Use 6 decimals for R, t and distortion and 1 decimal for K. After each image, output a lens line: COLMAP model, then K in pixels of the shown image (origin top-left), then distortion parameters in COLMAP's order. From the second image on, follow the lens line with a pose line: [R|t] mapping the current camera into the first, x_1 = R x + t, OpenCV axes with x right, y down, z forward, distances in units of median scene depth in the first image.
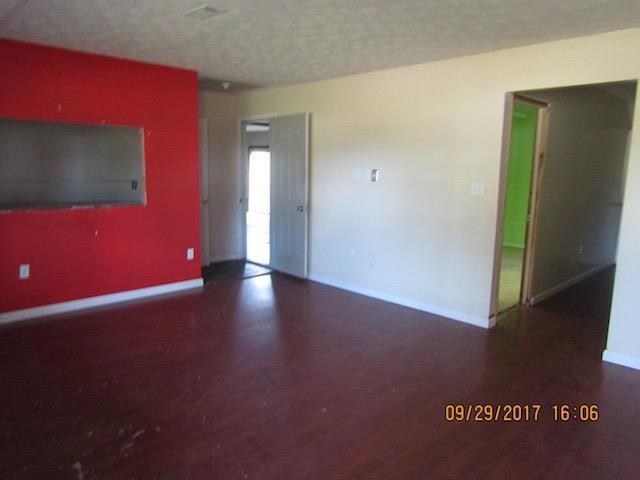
lens RADIAL K [[457.0, 0, 320.0], [0, 457.0, 240.0], [0, 0, 1]] dist [0.000935, 0.000352]
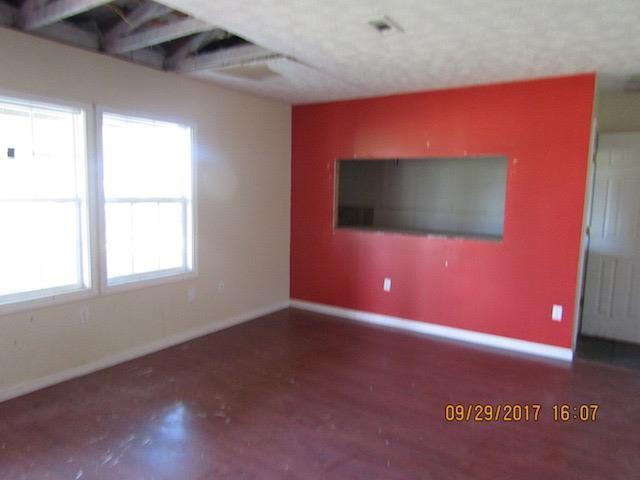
lens RADIAL K [[457.0, 0, 320.0], [0, 457.0, 240.0], [0, 0, 1]] dist [0.000935, 0.000352]
pose [[0.208536, 0.085862, -0.974238, 0.430273], [-0.171288, 0.983949, 0.050054, -0.069495], [0.962898, 0.156437, 0.219895, 0.512629]]
